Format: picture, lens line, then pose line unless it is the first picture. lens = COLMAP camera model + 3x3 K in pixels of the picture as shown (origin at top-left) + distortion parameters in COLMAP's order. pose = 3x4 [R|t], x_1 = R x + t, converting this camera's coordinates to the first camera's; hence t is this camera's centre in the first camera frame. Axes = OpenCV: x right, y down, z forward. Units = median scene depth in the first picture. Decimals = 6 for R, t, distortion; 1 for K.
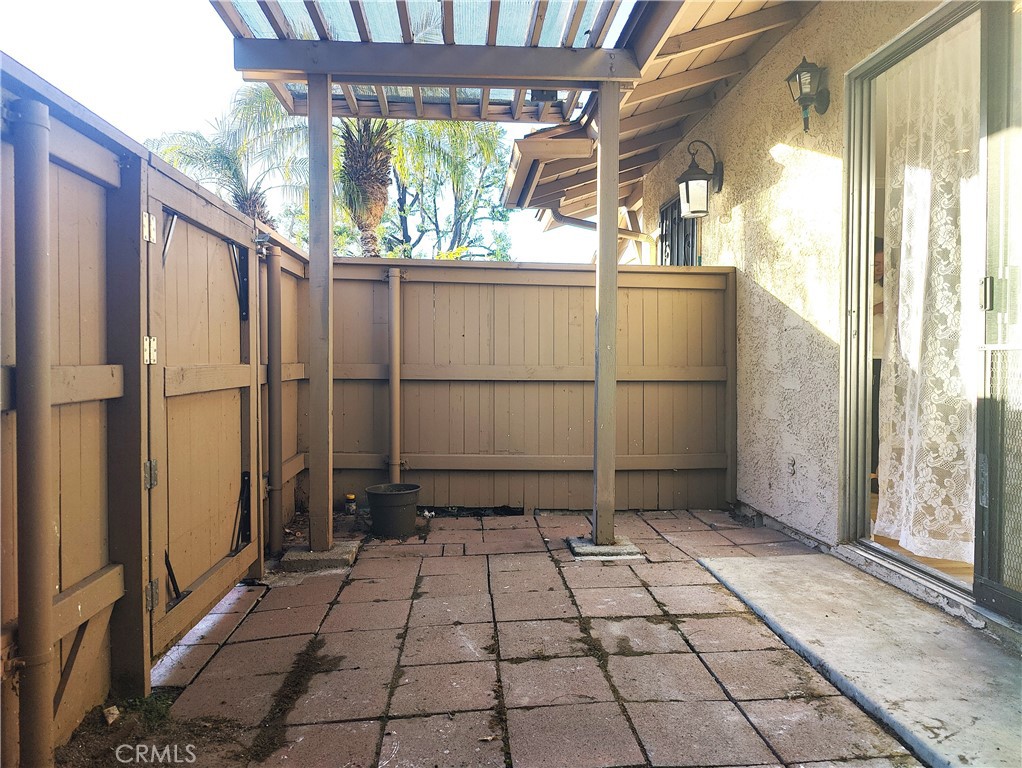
lens RADIAL K [[709.2, 0, 512.6], [0, 709.2, 381.1], [0, 0, 1]] dist [0.019920, -0.023422]
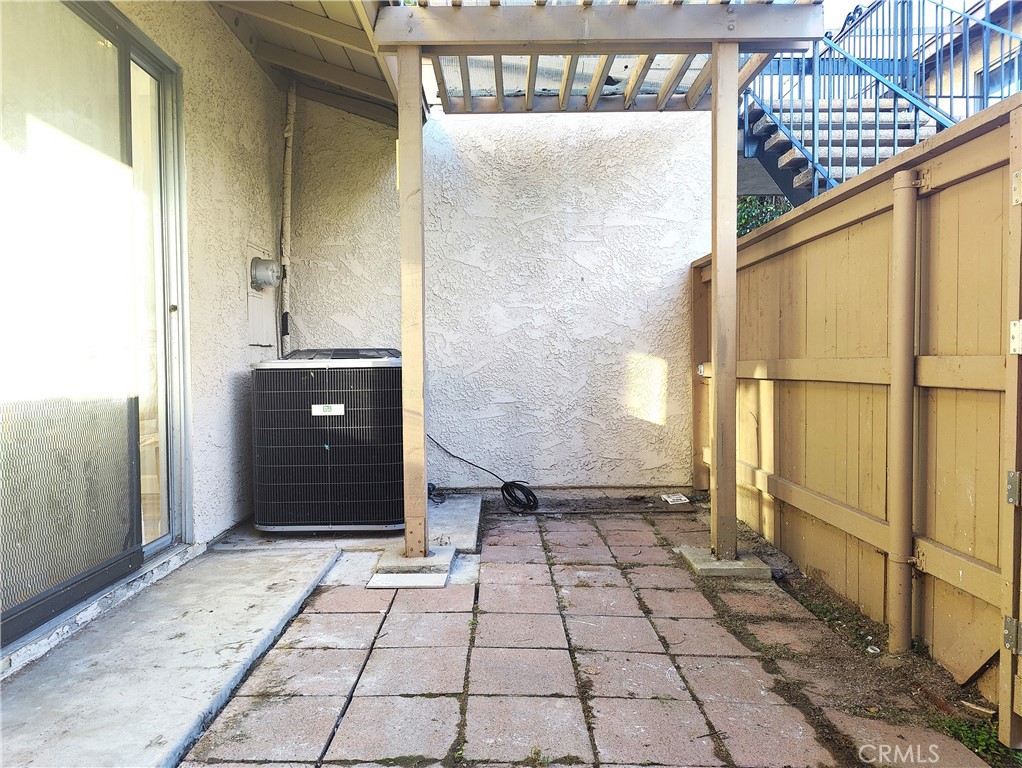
lens RADIAL K [[709.2, 0, 509.3], [0, 709.2, 381.8], [0, 0, 1]] dist [0.019920, -0.023422]
pose [[-0.998192, 0.003249, 0.060019, 0.026704], [0.006928, 0.998102, 0.061192, -0.048904], [-0.059706, 0.061497, -0.996320, 1.949467]]
